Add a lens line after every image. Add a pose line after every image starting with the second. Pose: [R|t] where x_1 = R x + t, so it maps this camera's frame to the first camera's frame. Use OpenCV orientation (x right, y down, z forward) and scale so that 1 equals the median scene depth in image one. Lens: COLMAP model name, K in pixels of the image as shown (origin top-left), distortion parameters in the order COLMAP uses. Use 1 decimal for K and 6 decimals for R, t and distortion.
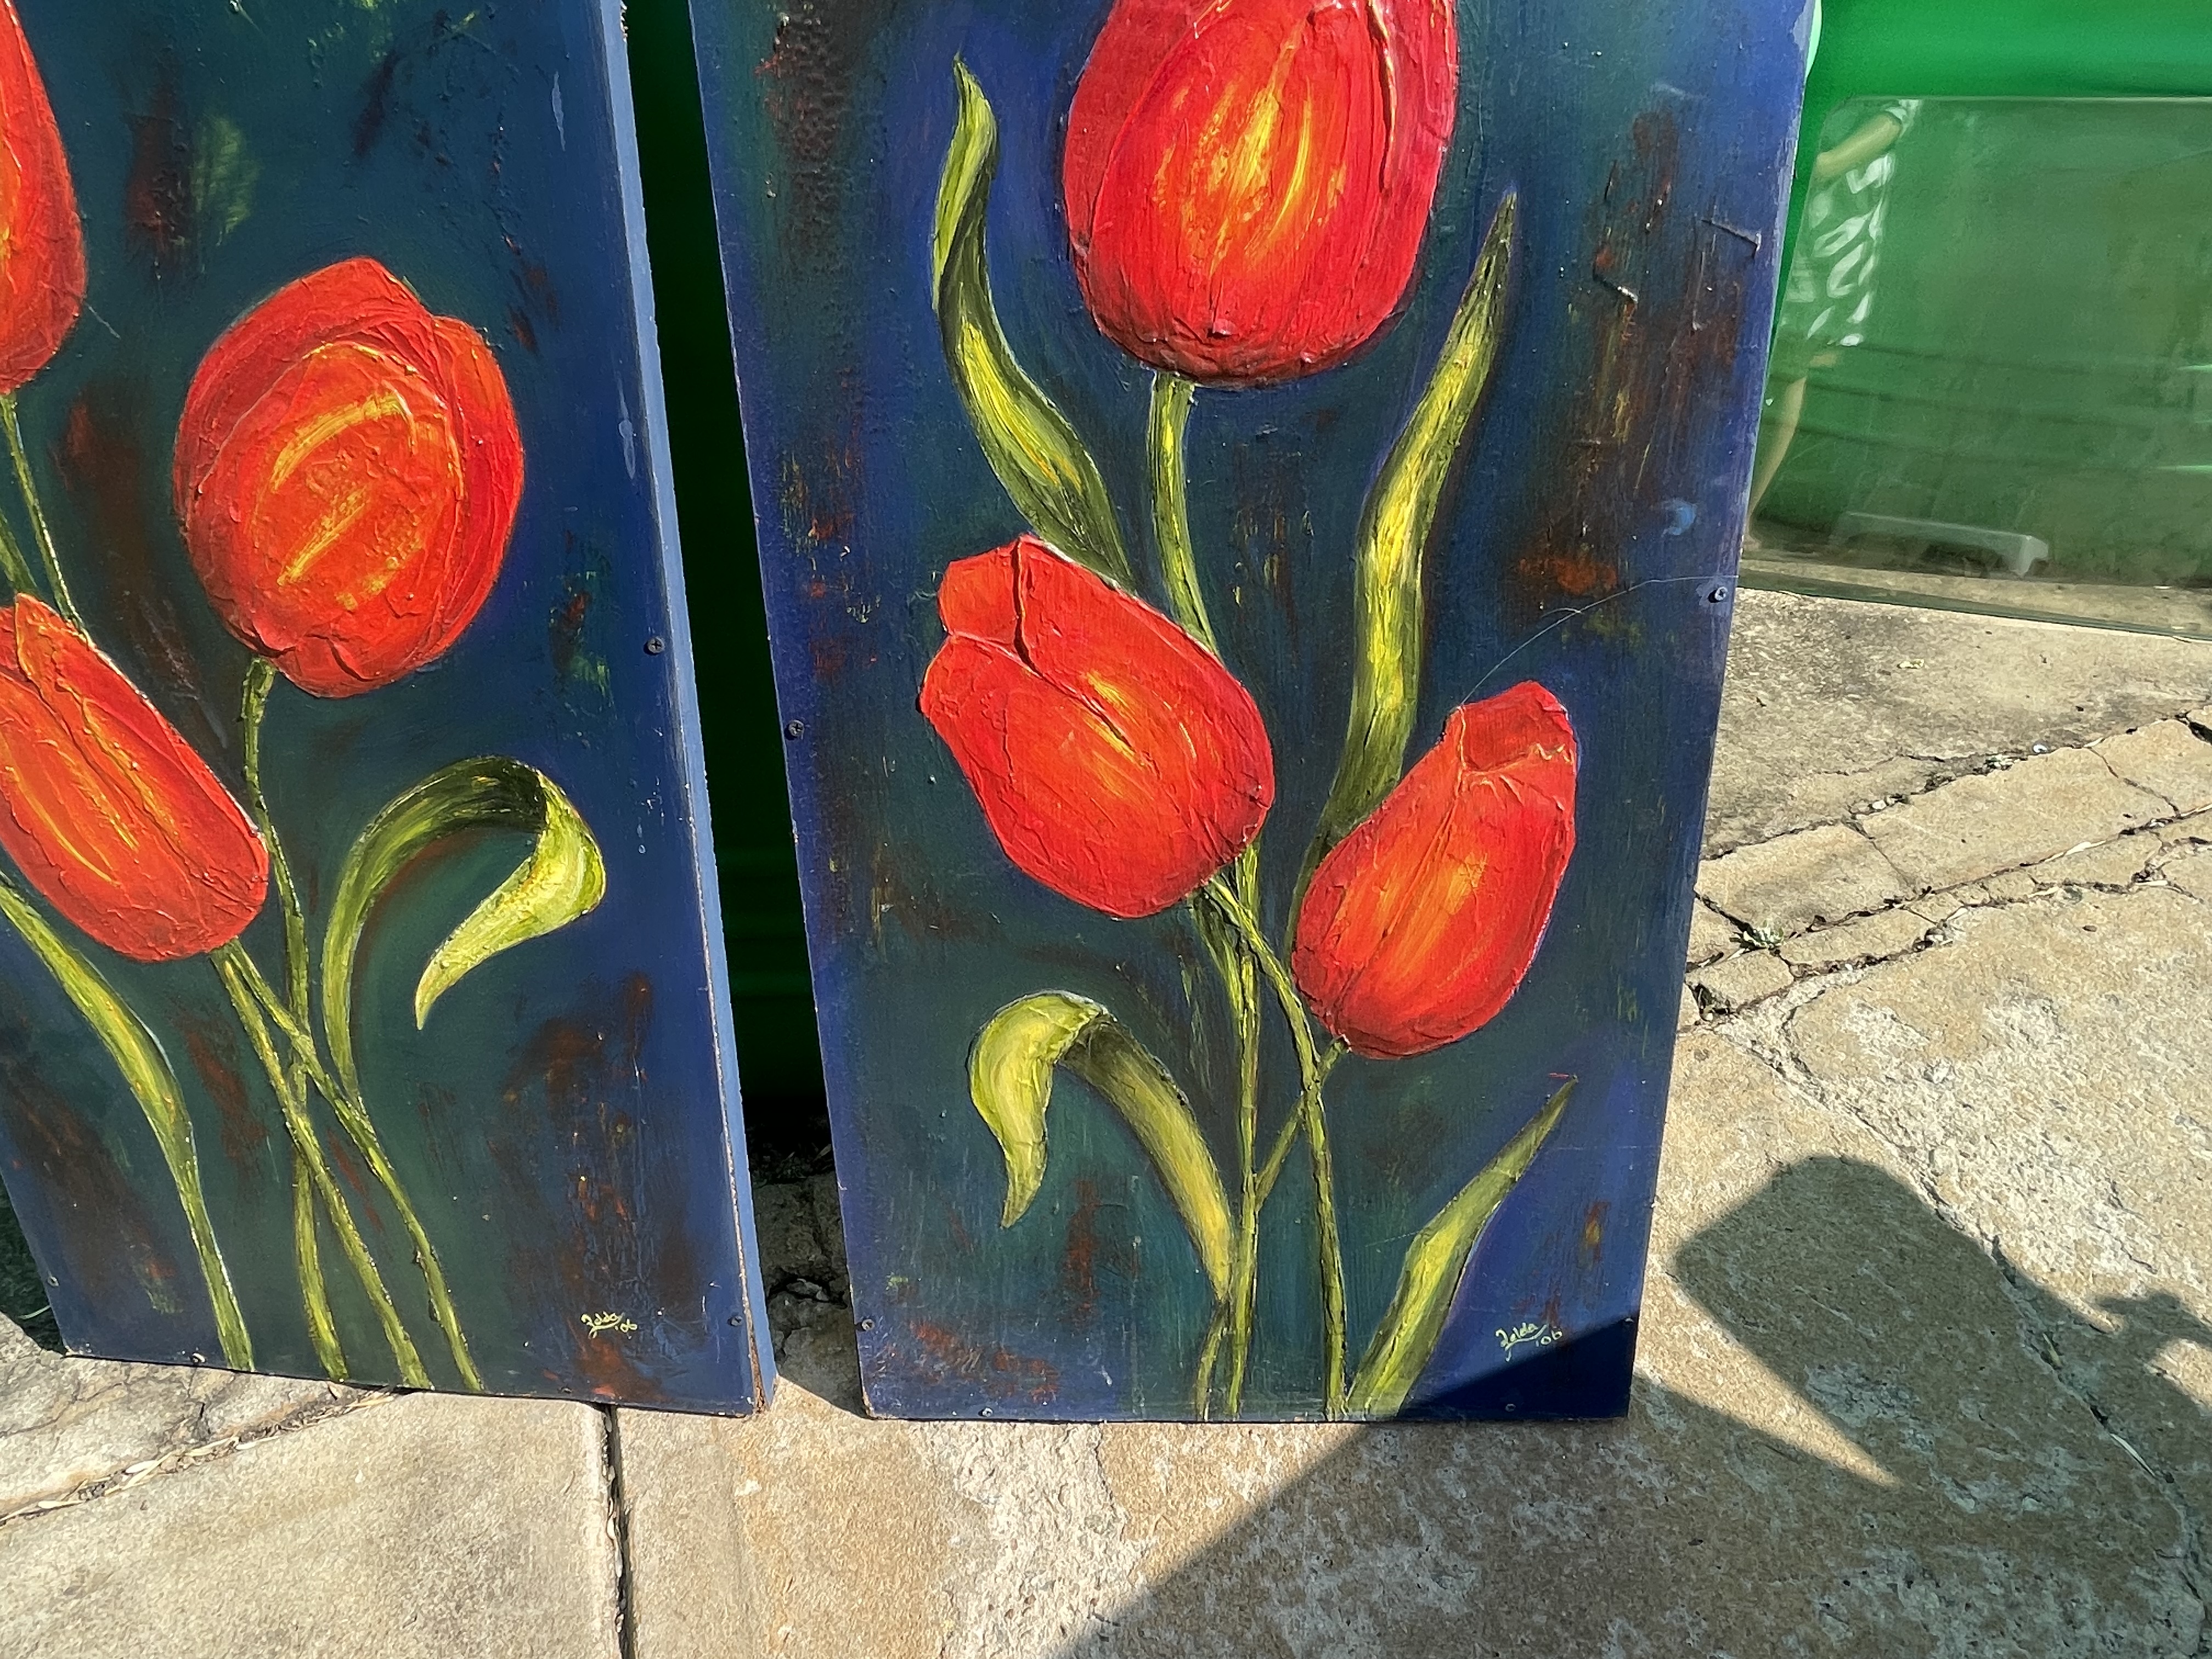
lens RADIAL K [[1392.6, 0, 1089.3], [0, 1392.6, 848.1], [0, 0, 1]] dist [0.002237, -0.004998]
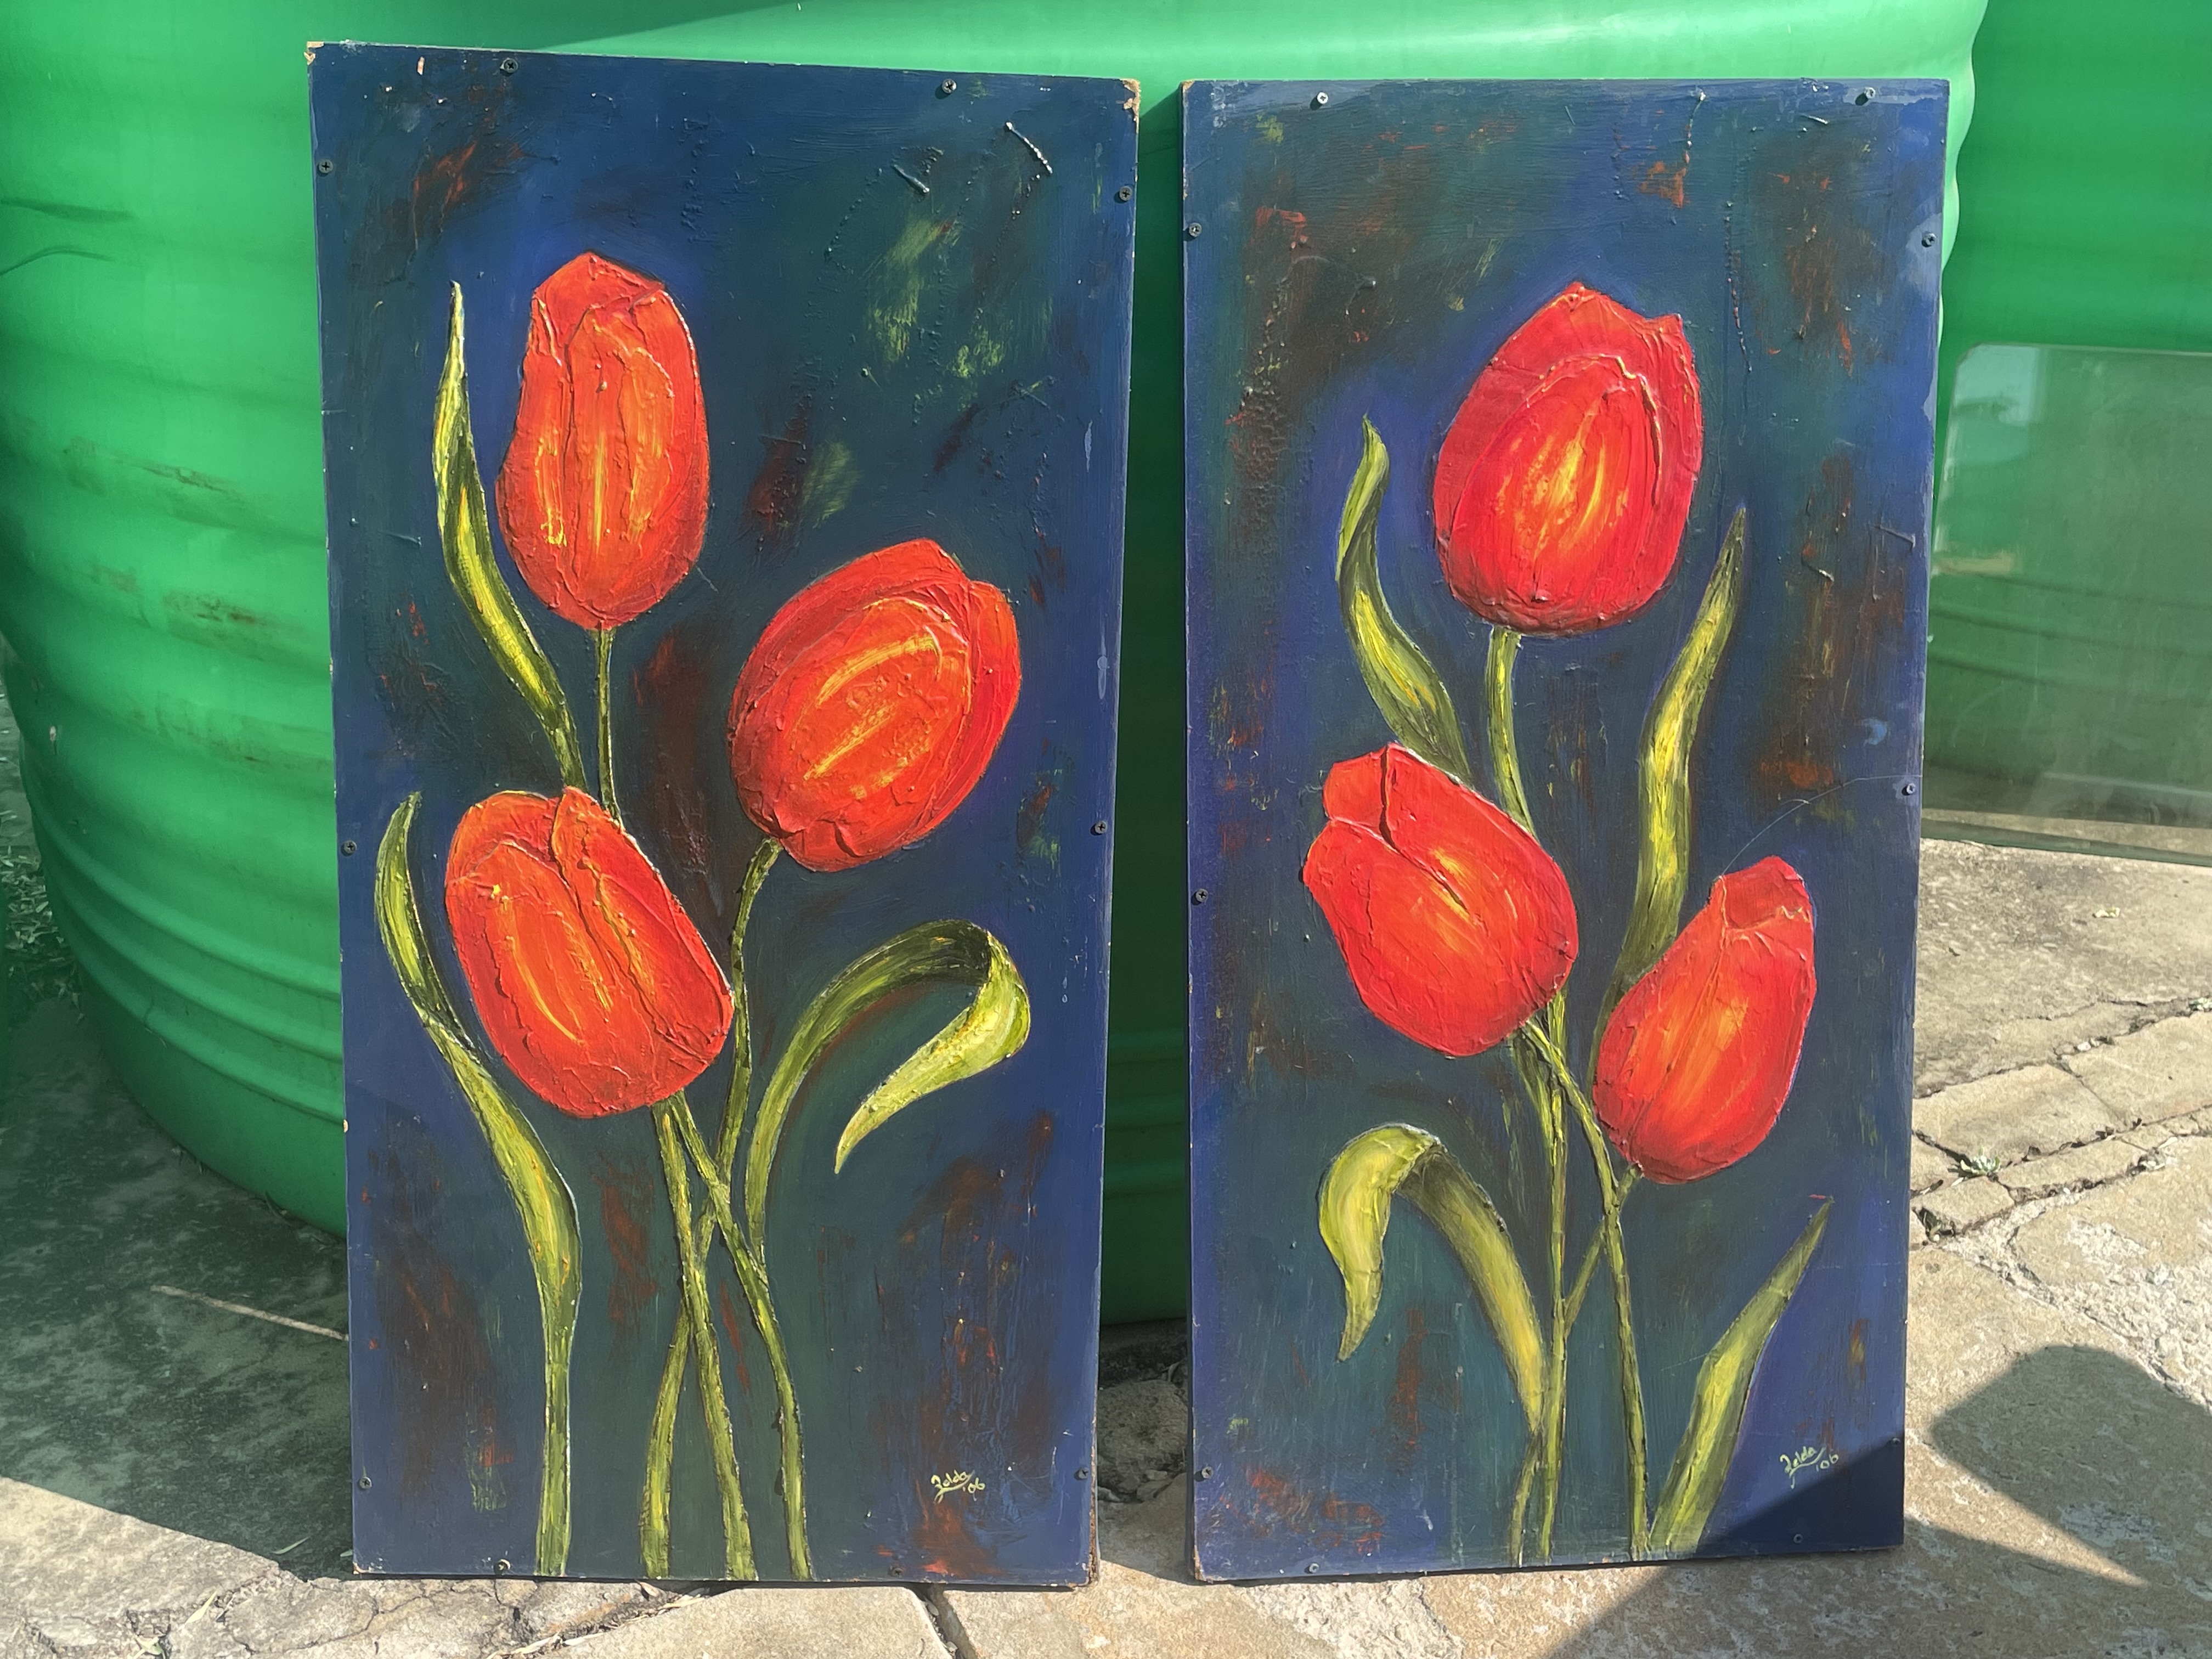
lens RADIAL K [[2393.9, 0, 1145.2], [0, 2393.9, 811.5], [0, 0, 1]] dist [0.119928, -0.184077]
pose [[0.992248, 0.001523, 0.124261, -0.474888], [0.026662, 0.974030, -0.224843, 0.288253], [-0.121376, 0.226413, 0.966439, -0.966375]]
